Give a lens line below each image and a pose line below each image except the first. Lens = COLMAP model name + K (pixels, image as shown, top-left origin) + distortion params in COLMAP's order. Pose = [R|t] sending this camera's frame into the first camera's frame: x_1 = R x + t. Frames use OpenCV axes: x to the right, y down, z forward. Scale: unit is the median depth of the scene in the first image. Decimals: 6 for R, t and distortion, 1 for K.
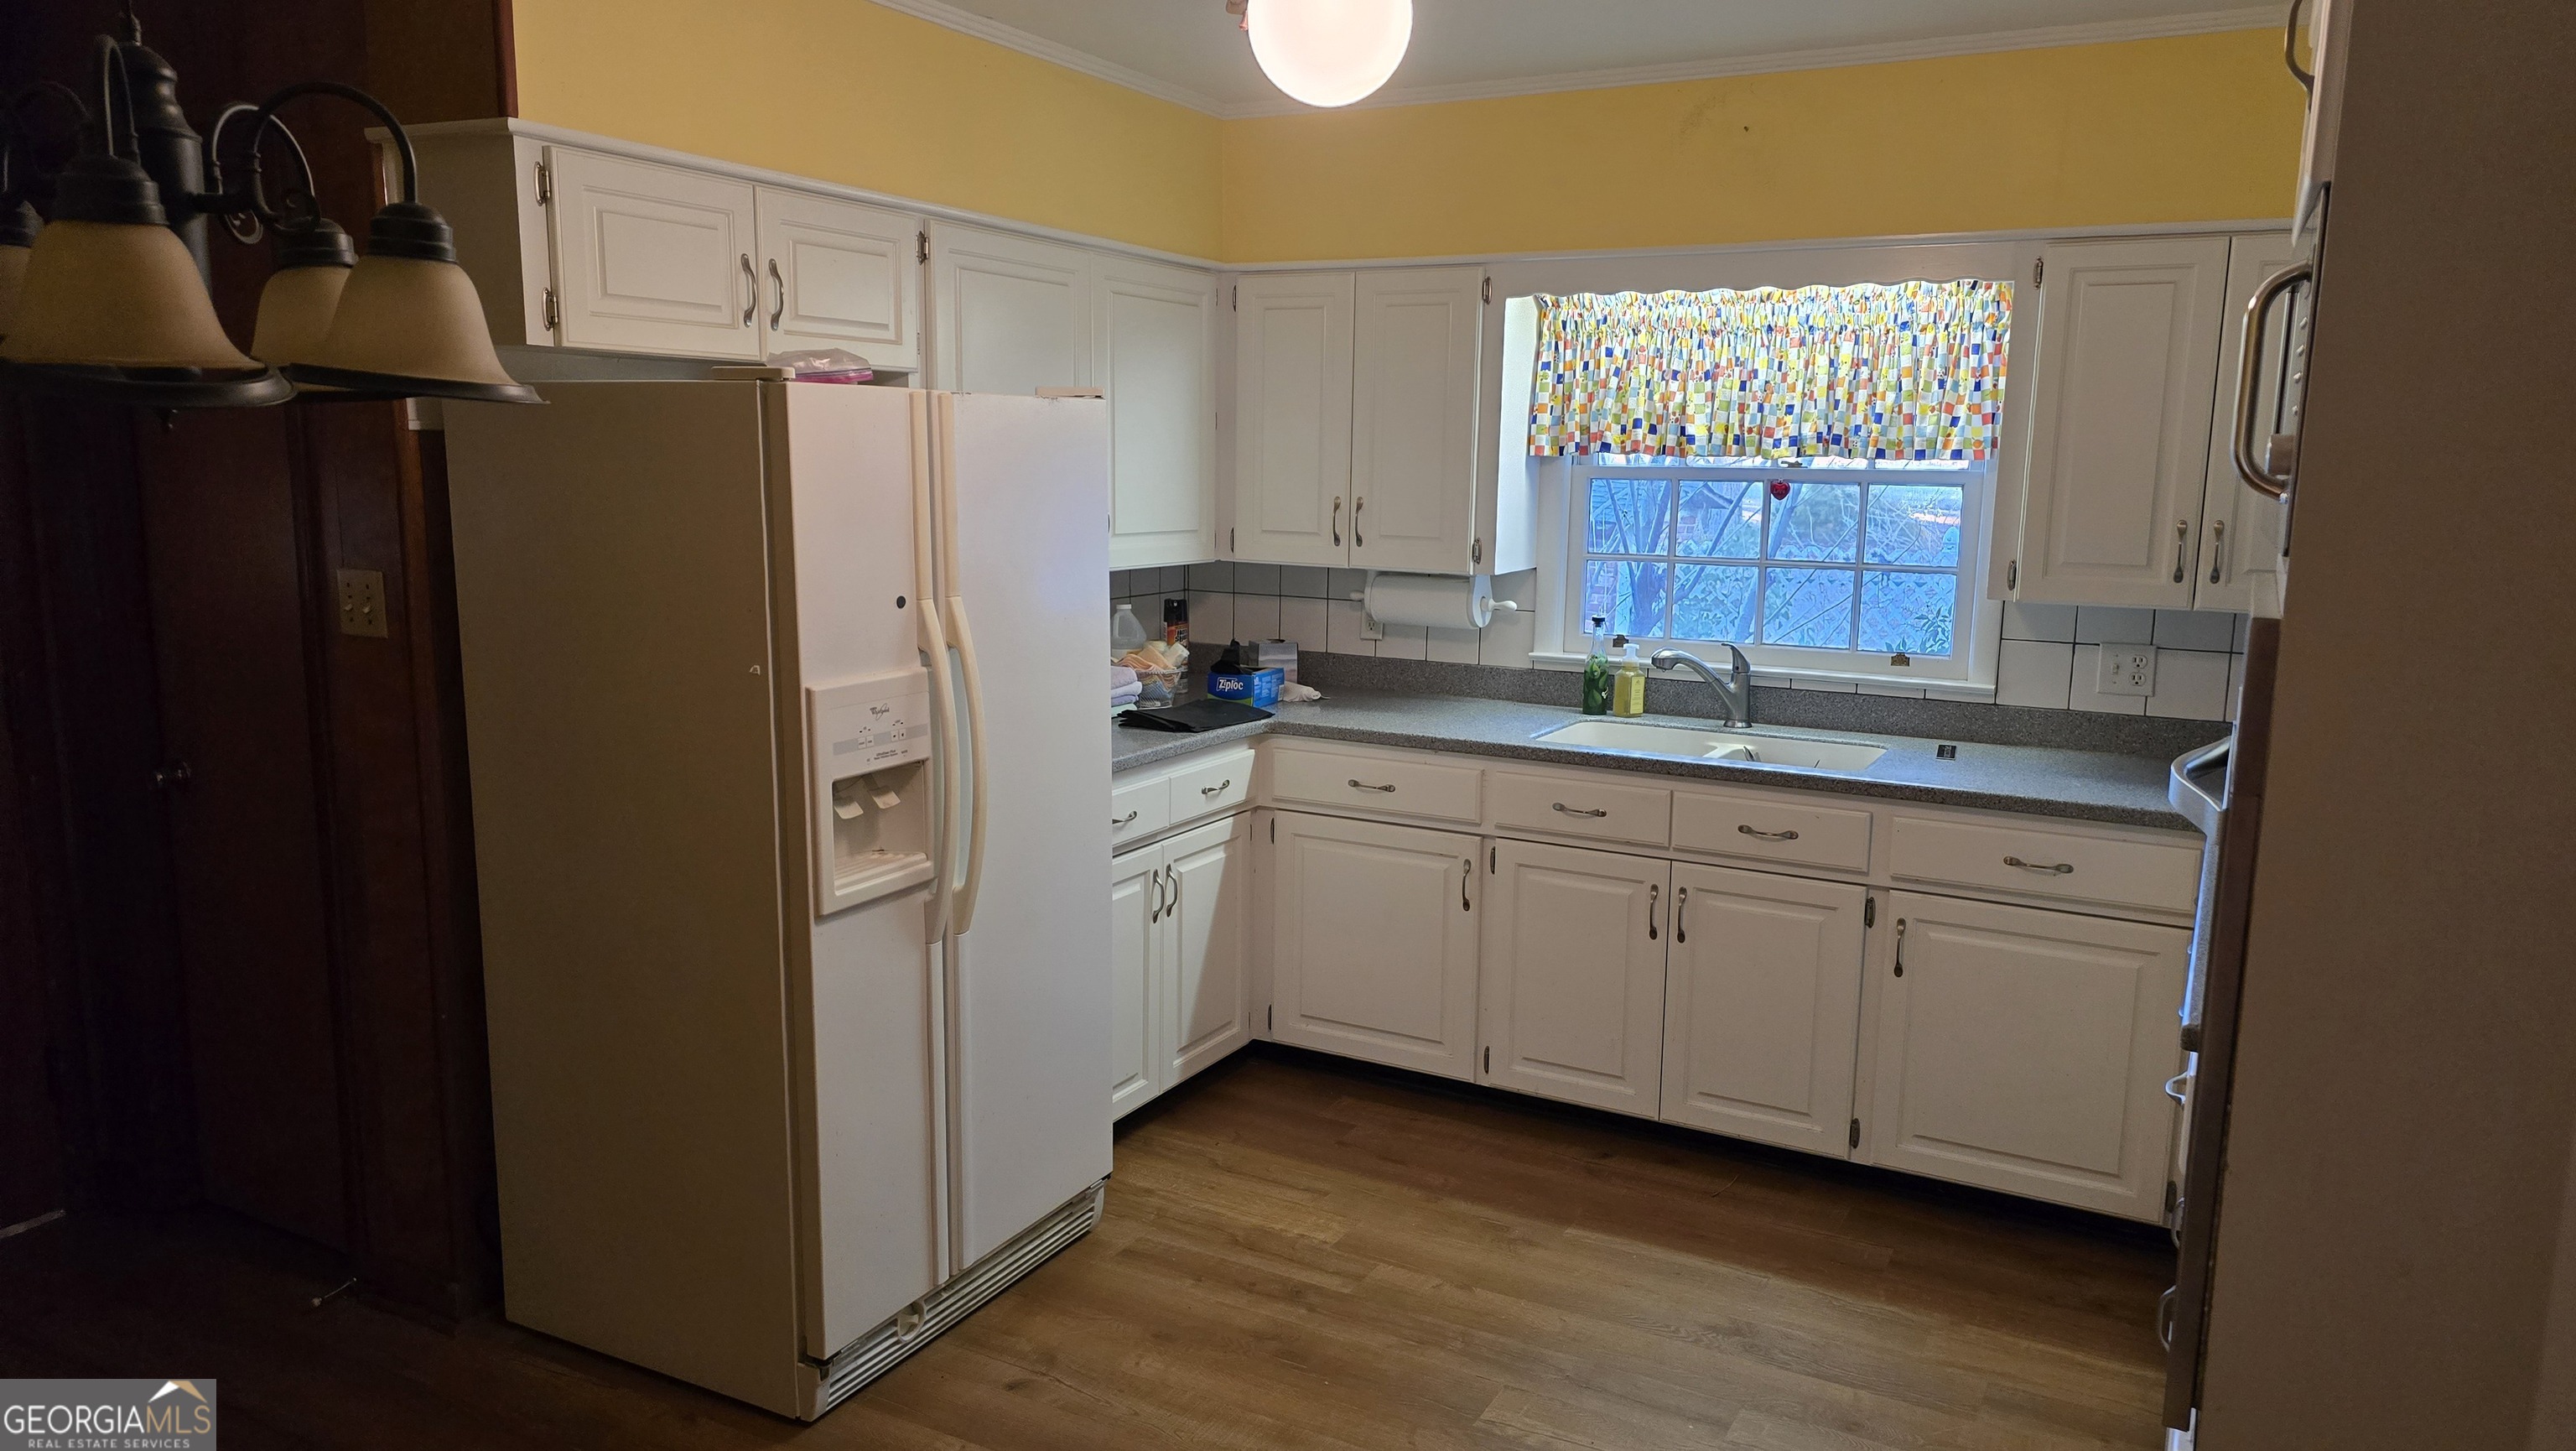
lens RADIAL K [[1739.9, 0, 1288.0], [0, 1739.9, 725.5], [0, 0, 1]] dist [0.122336, -0.114998]
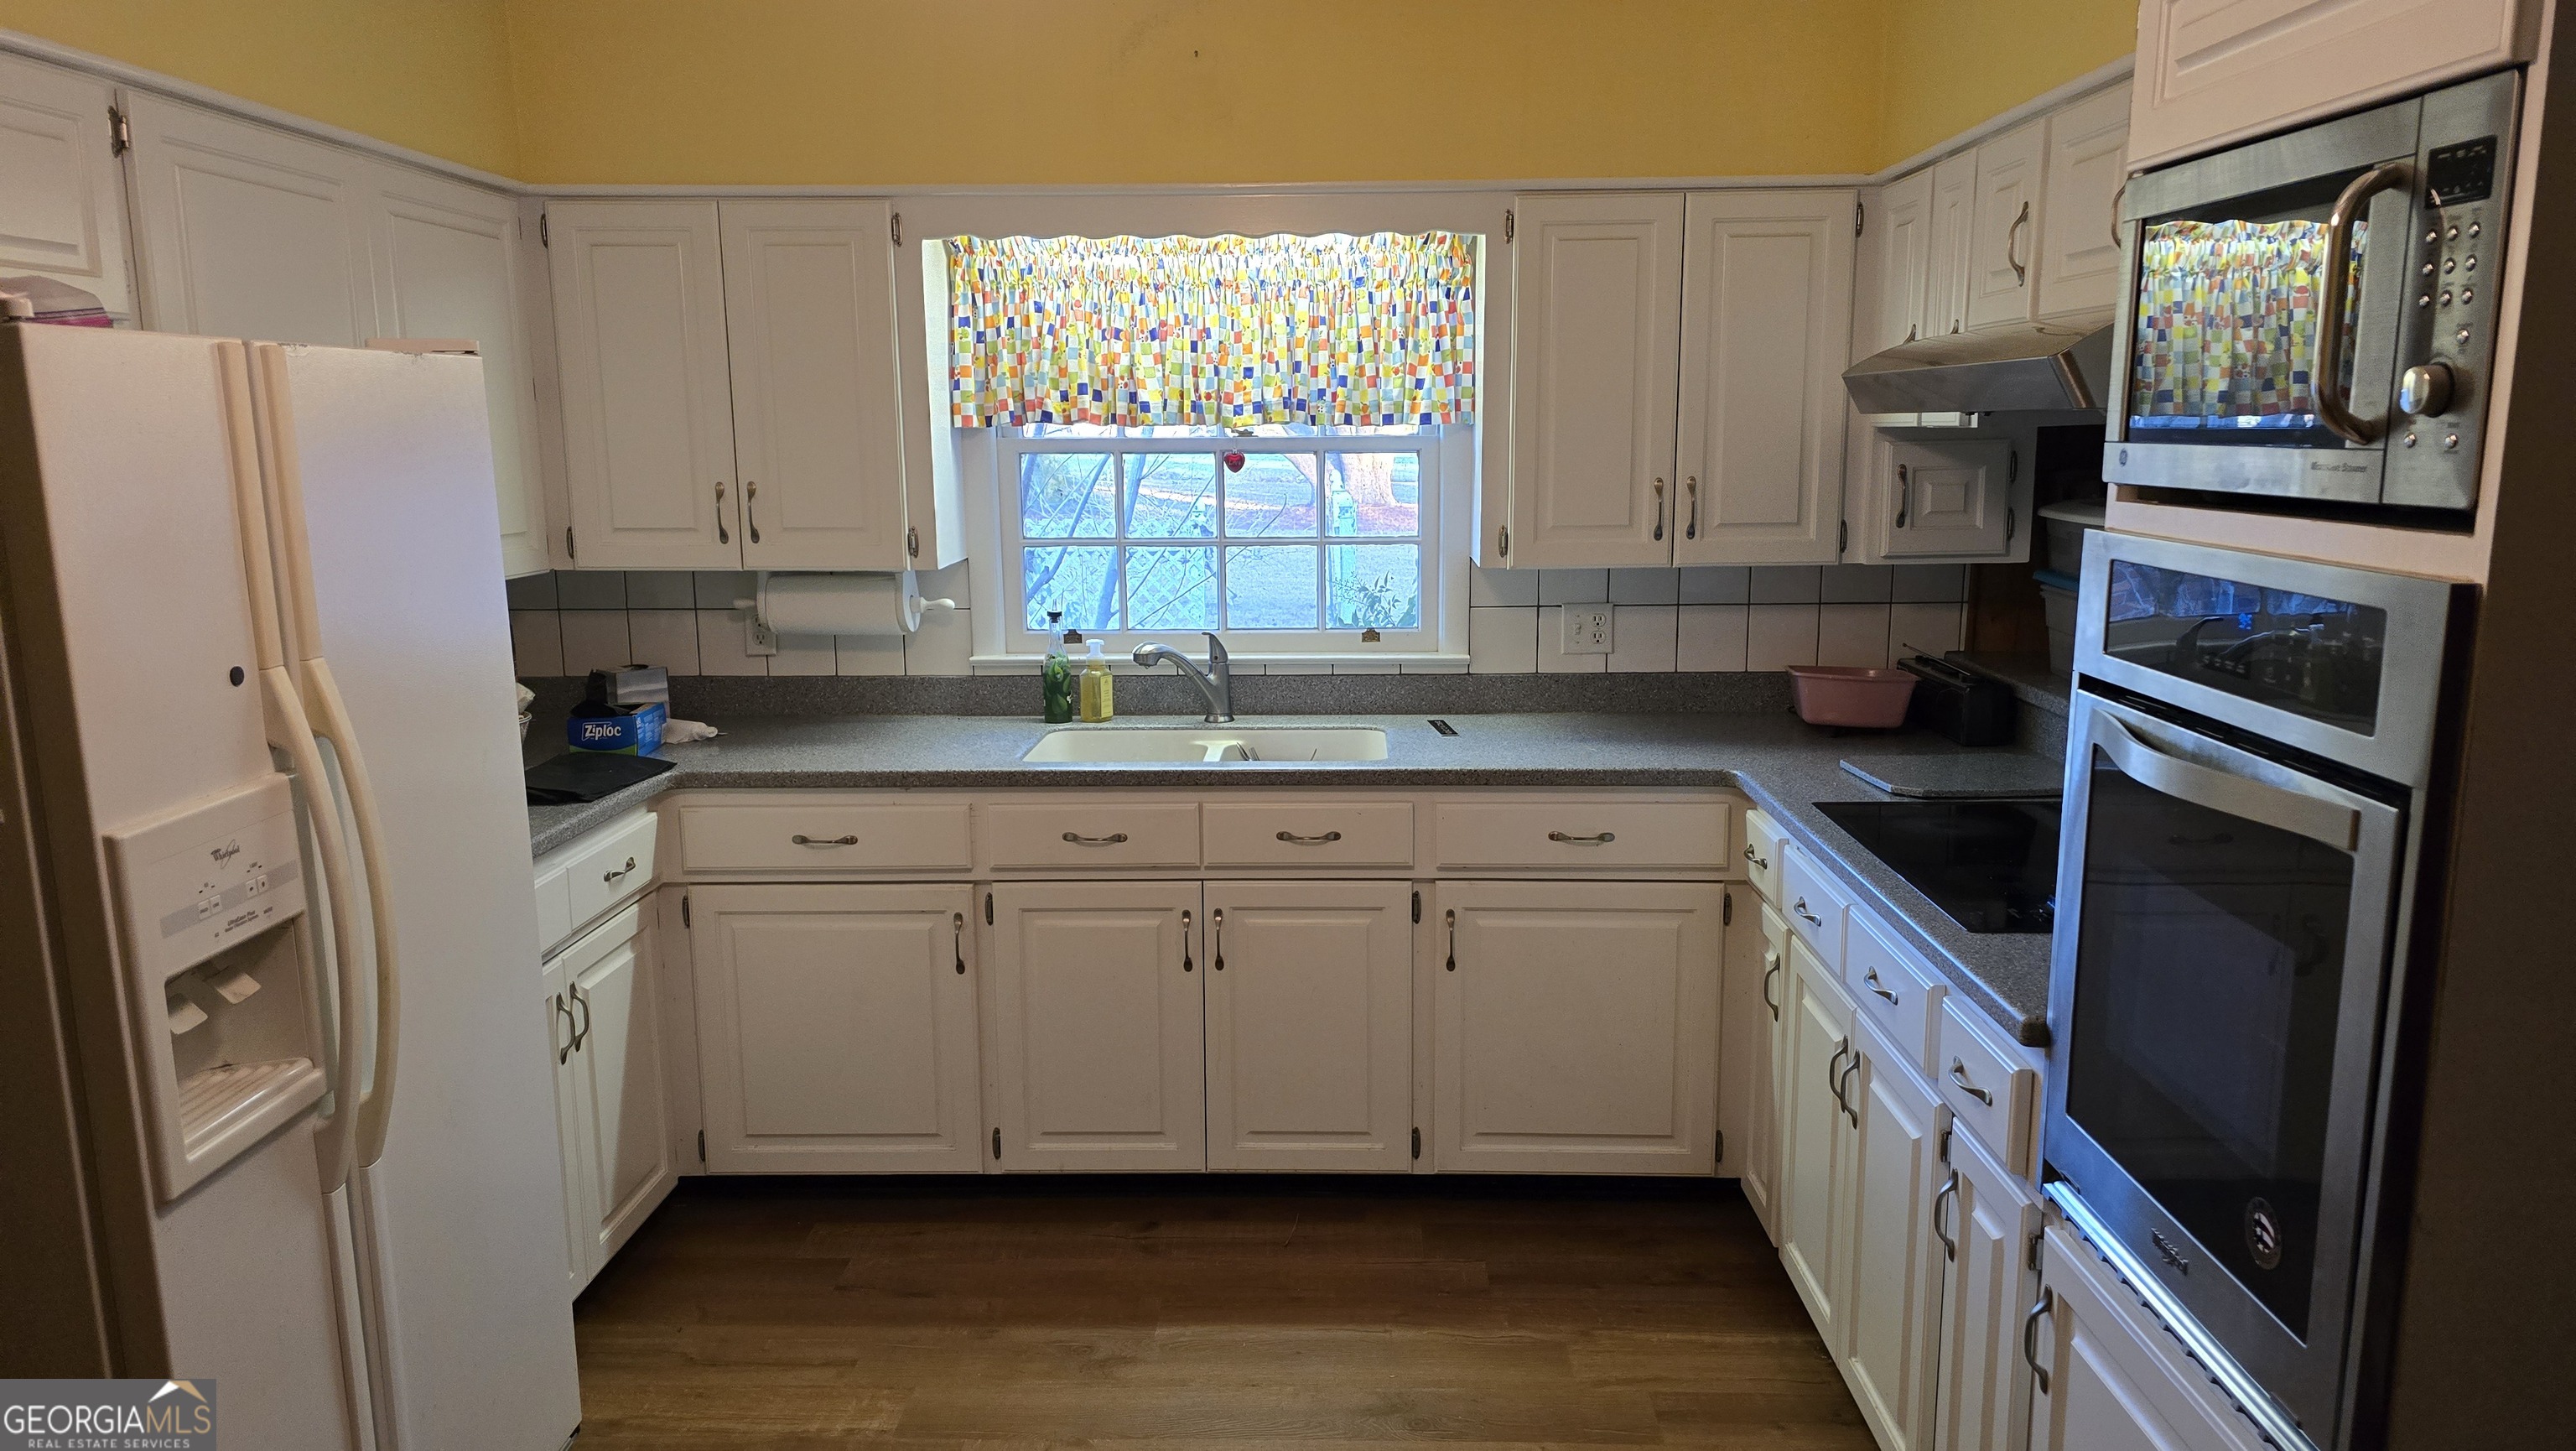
lens RADIAL K [[1739.9, 0, 1288.0], [0, 1739.9, 725.5], [0, 0, 1]] dist [0.122336, -0.114998]
pose [[0.892775, -0.101638, 0.438887, -0.118553], [0.095618, 0.994772, 0.035866, -0.028033], [-0.440238, 0.009945, 0.897826, 0.180905]]
